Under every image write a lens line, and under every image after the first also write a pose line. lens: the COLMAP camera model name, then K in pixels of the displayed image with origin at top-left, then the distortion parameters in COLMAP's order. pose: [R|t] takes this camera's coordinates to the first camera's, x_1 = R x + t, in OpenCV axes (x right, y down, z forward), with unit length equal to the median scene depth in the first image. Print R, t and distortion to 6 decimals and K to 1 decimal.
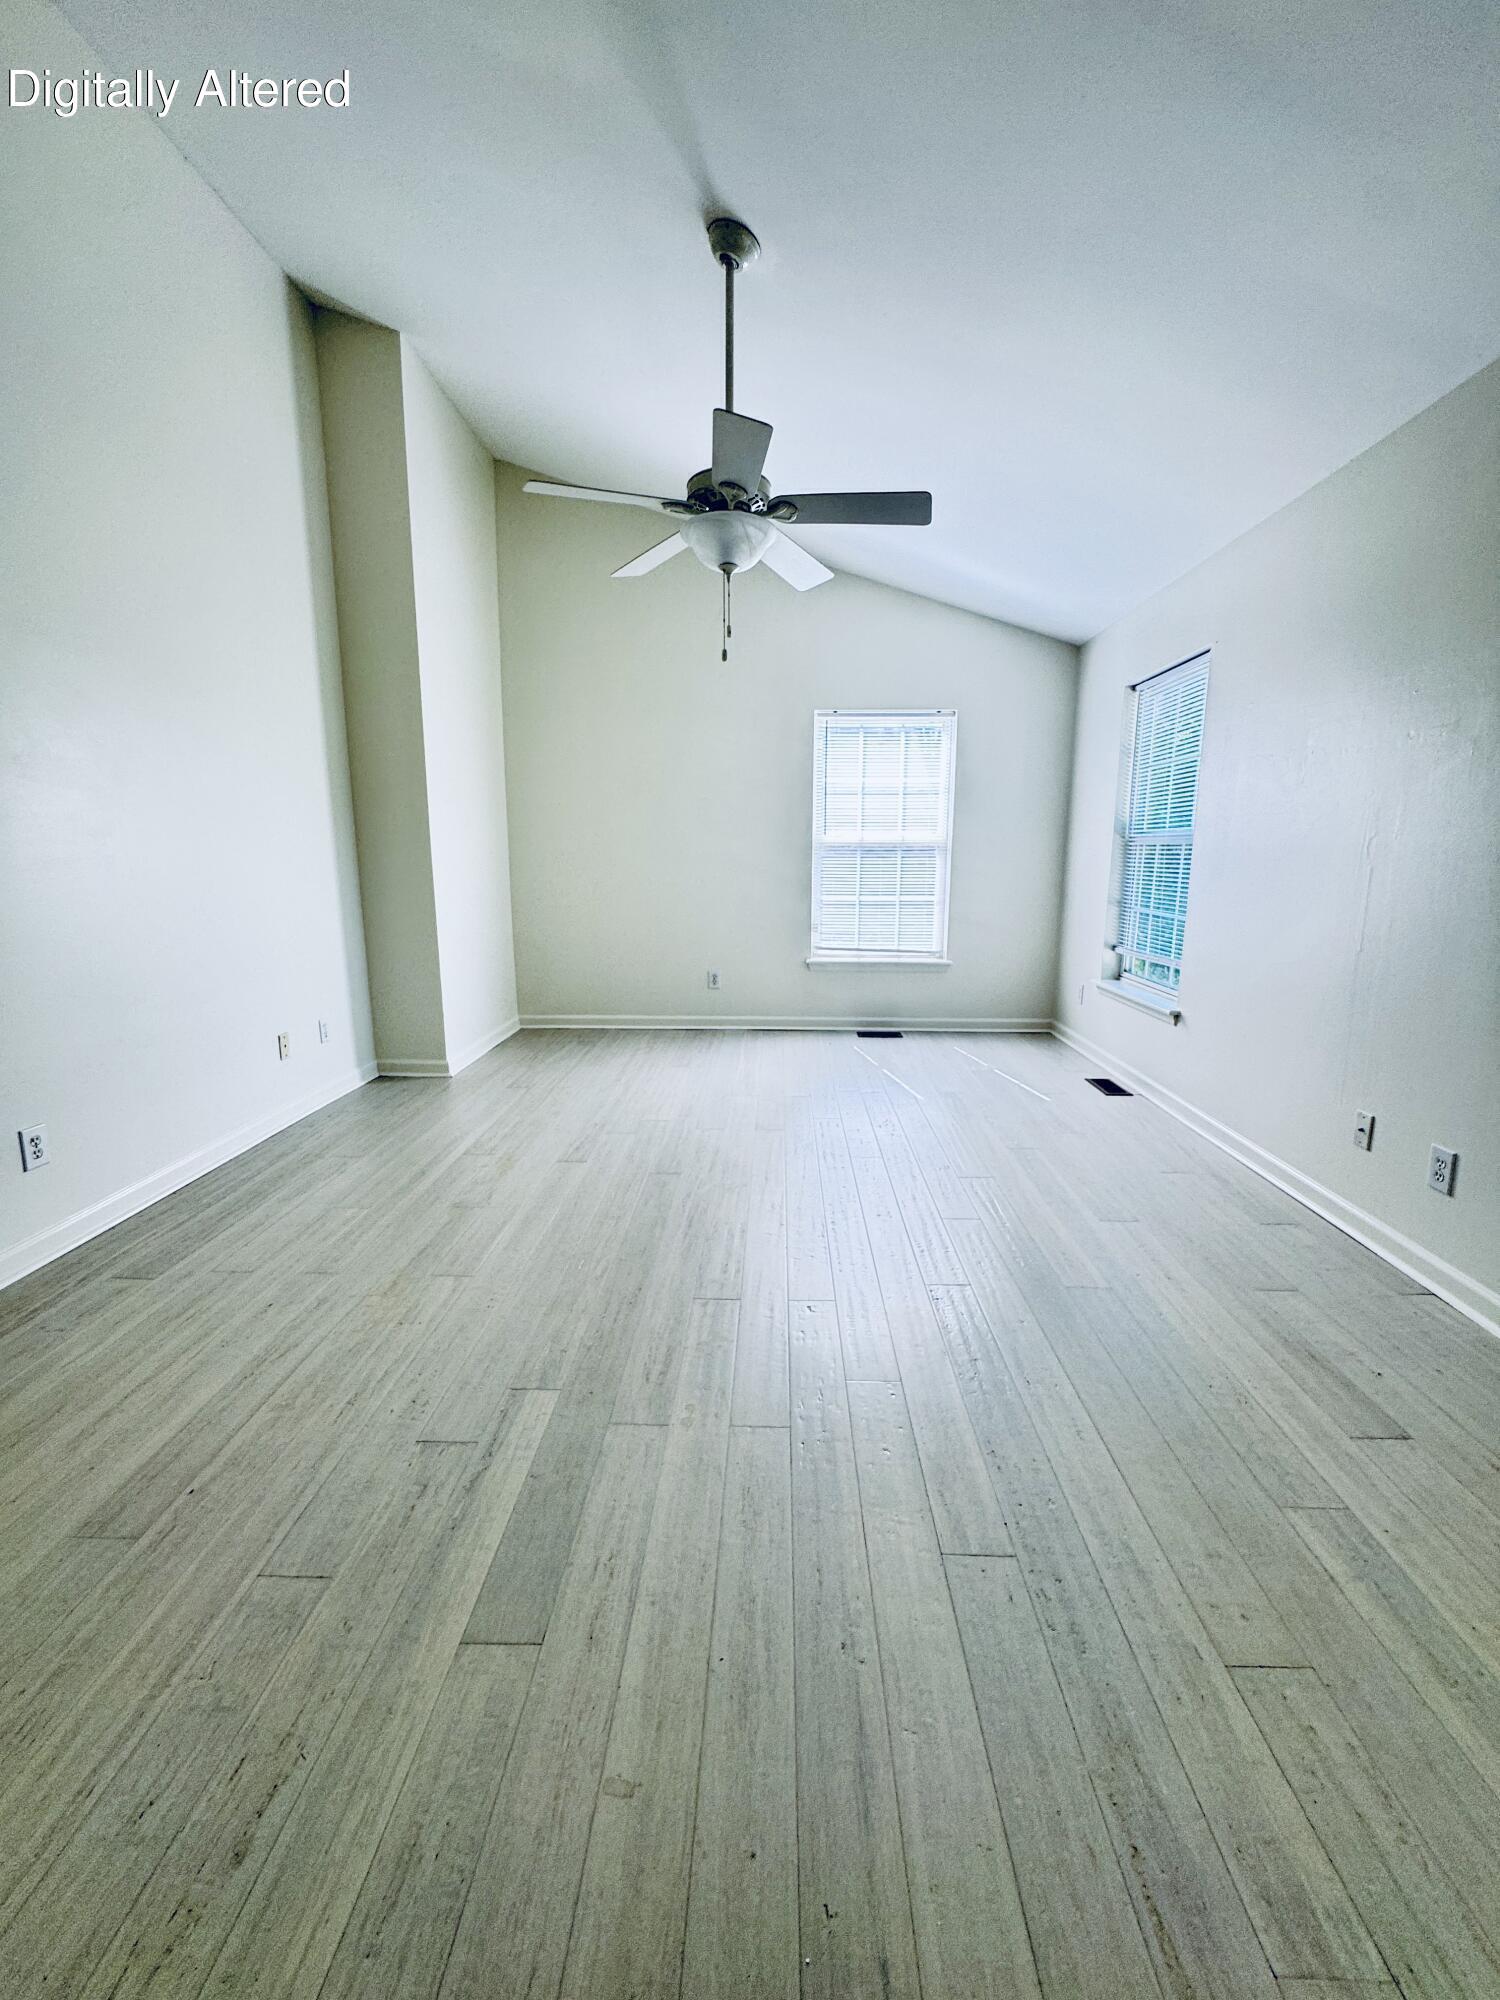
lens RADIAL K [[804.8, 0, 753.3], [0, 804.8, 996.8], [0, 0, 1]] dist [0.002318, 0.000531]
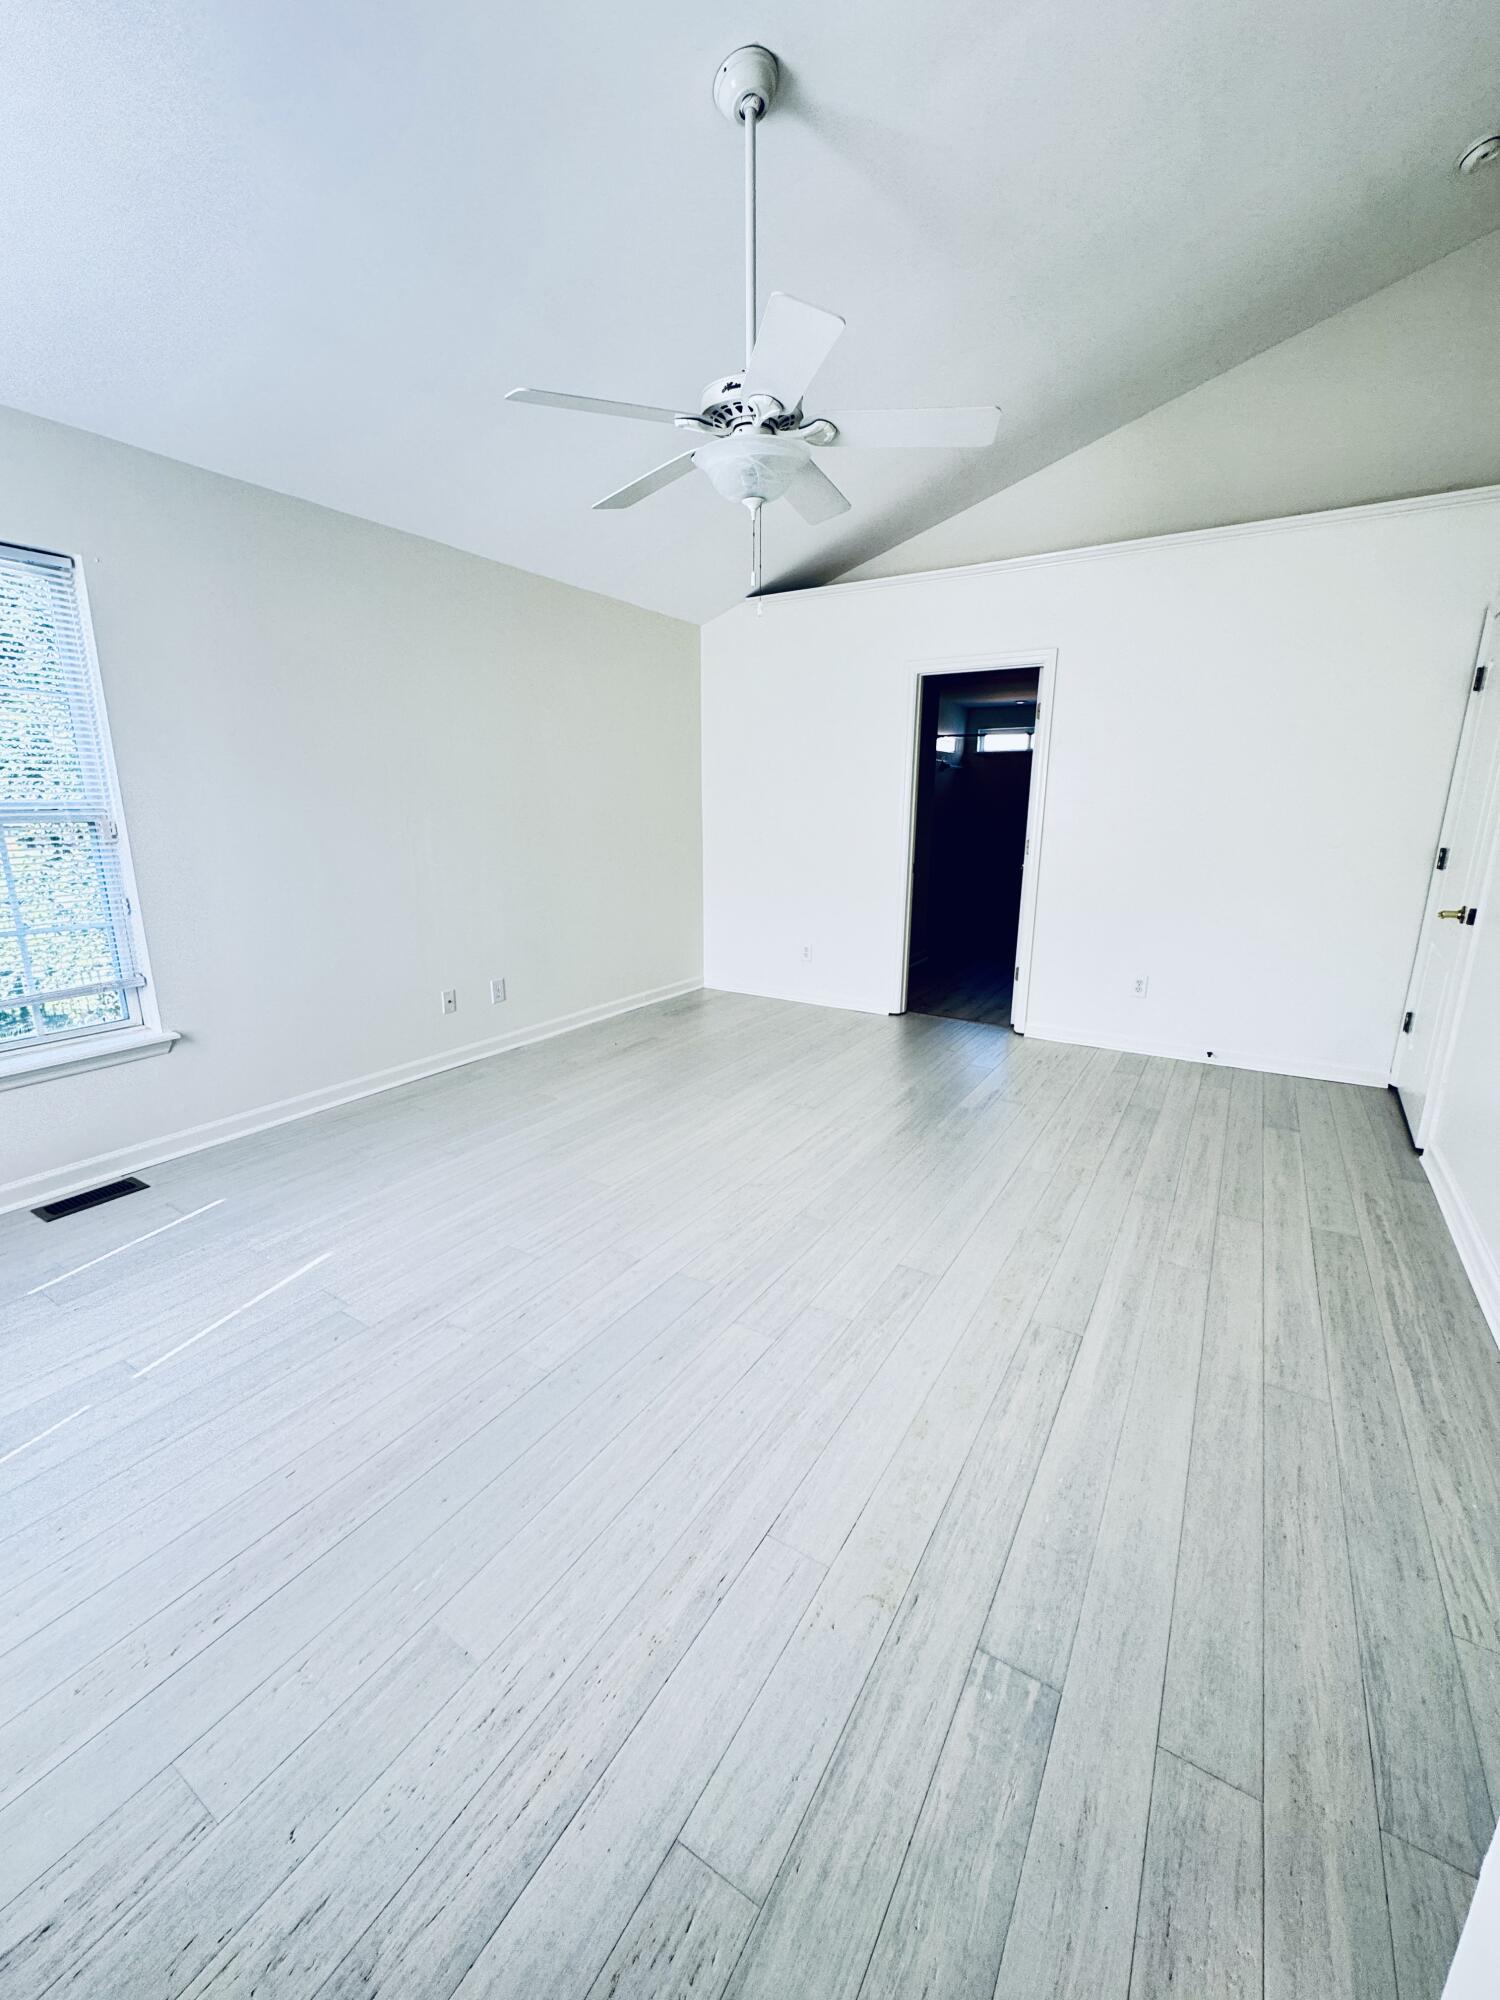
lens RADIAL K [[804.8, 0, 749.9], [0, 804.8, 1002.0], [0, 0, 1]] dist [0.002318, 0.000531]
pose [[-0.865802, -0.123907, 0.484803, -0.565881], [0.086312, 0.917354, 0.388603, -0.430527], [-0.492887, 0.378298, -0.783552, 2.112168]]
